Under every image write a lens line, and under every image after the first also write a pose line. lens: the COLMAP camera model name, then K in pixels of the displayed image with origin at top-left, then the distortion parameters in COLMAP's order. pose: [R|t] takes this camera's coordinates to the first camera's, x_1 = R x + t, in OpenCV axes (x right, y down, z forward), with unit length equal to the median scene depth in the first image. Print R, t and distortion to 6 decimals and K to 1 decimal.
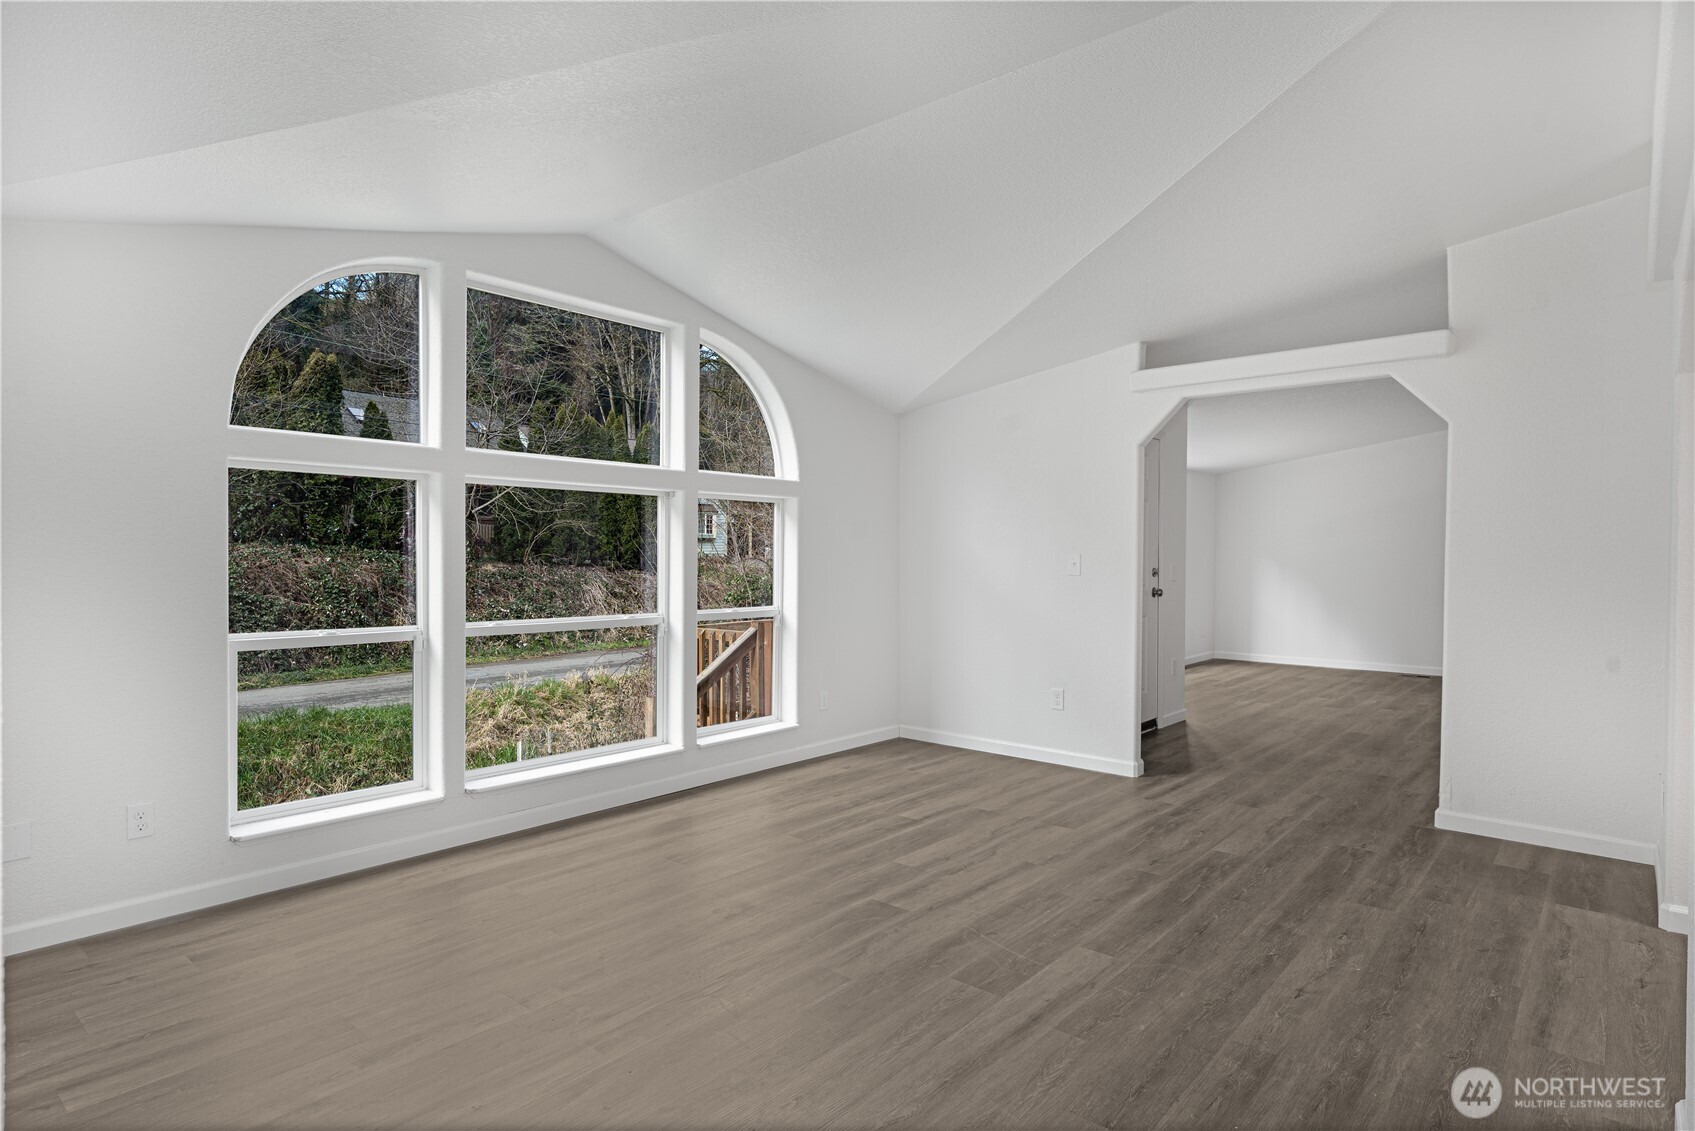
lens RADIAL K [[921.0, 0, 846.8], [0, 921.0, 570.2], [0, 0, 1]] dist [-0.001895, 0.001204]
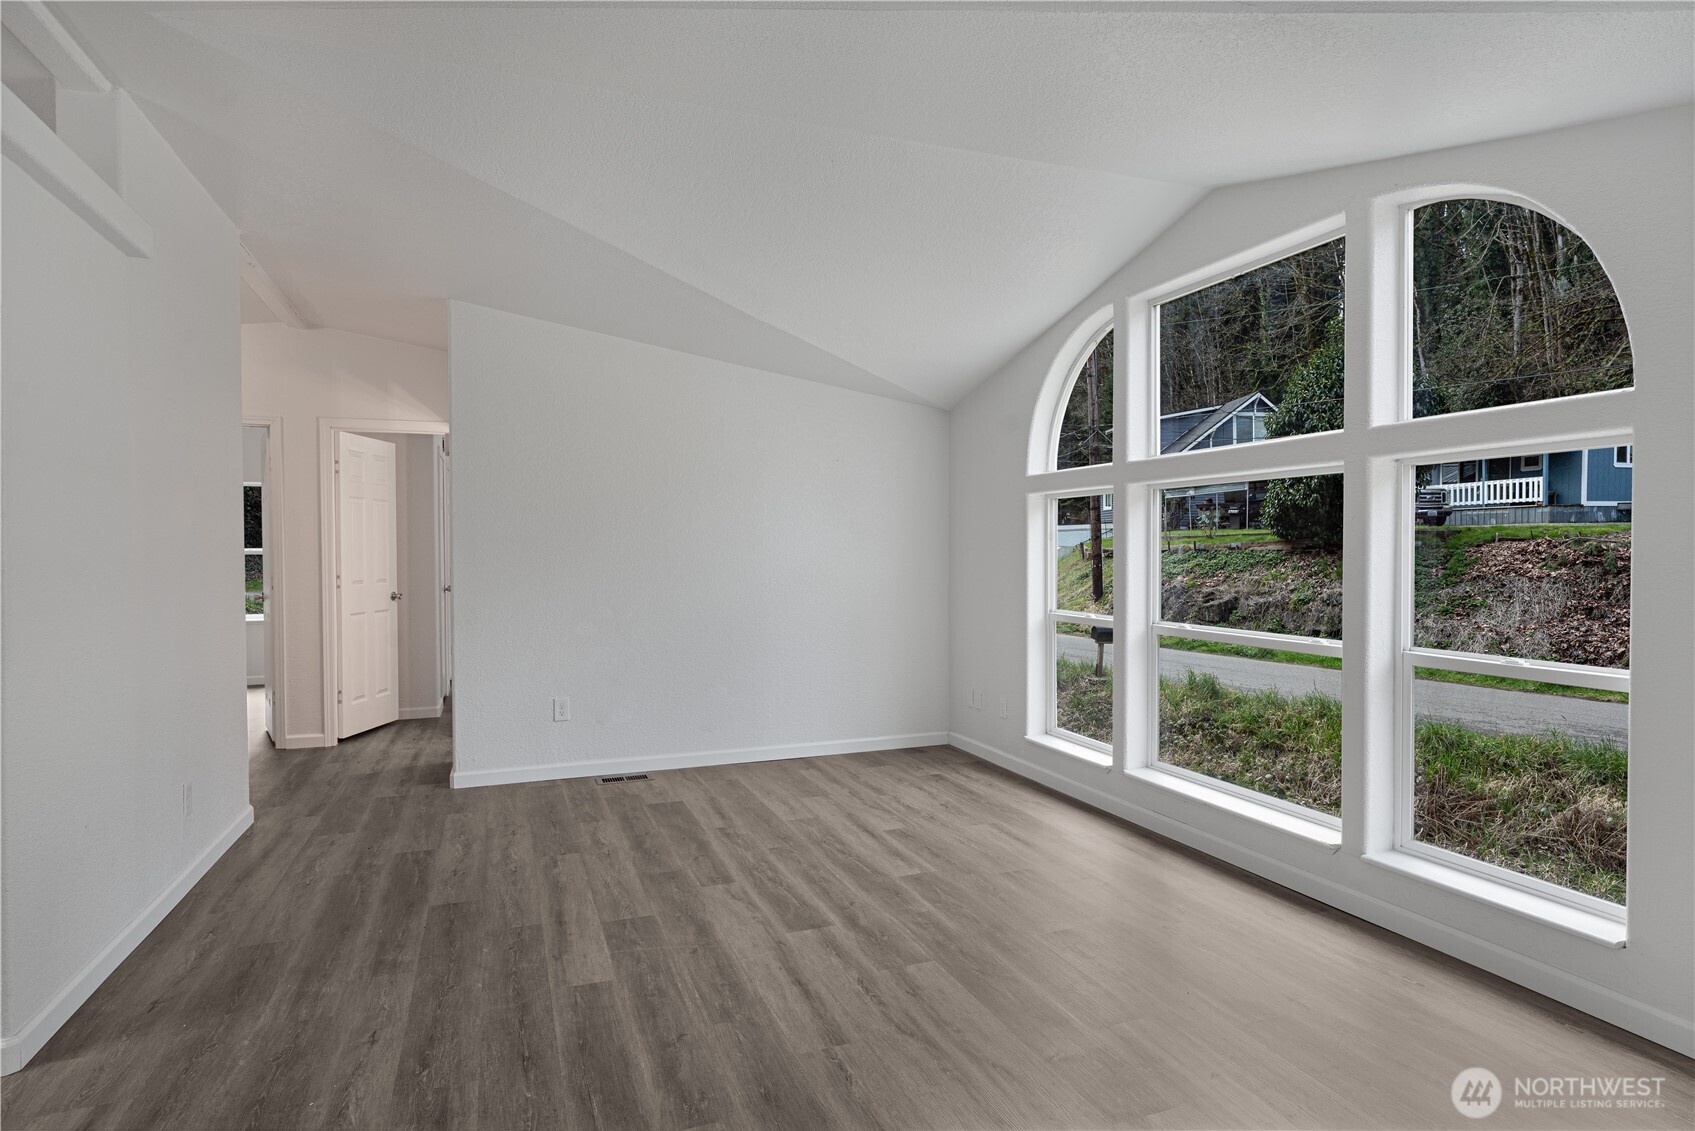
lens RADIAL K [[921.0, 0, 846.8], [0, 921.0, 570.2], [0, 0, 1]] dist [-0.001895, 0.001204]
pose [[-0.482652, 0.014477, -0.875692, 0.912240], [-0.015079, 0.999578, 0.024836, -0.028821], [0.875682, 0.025192, -0.482230, 1.586882]]
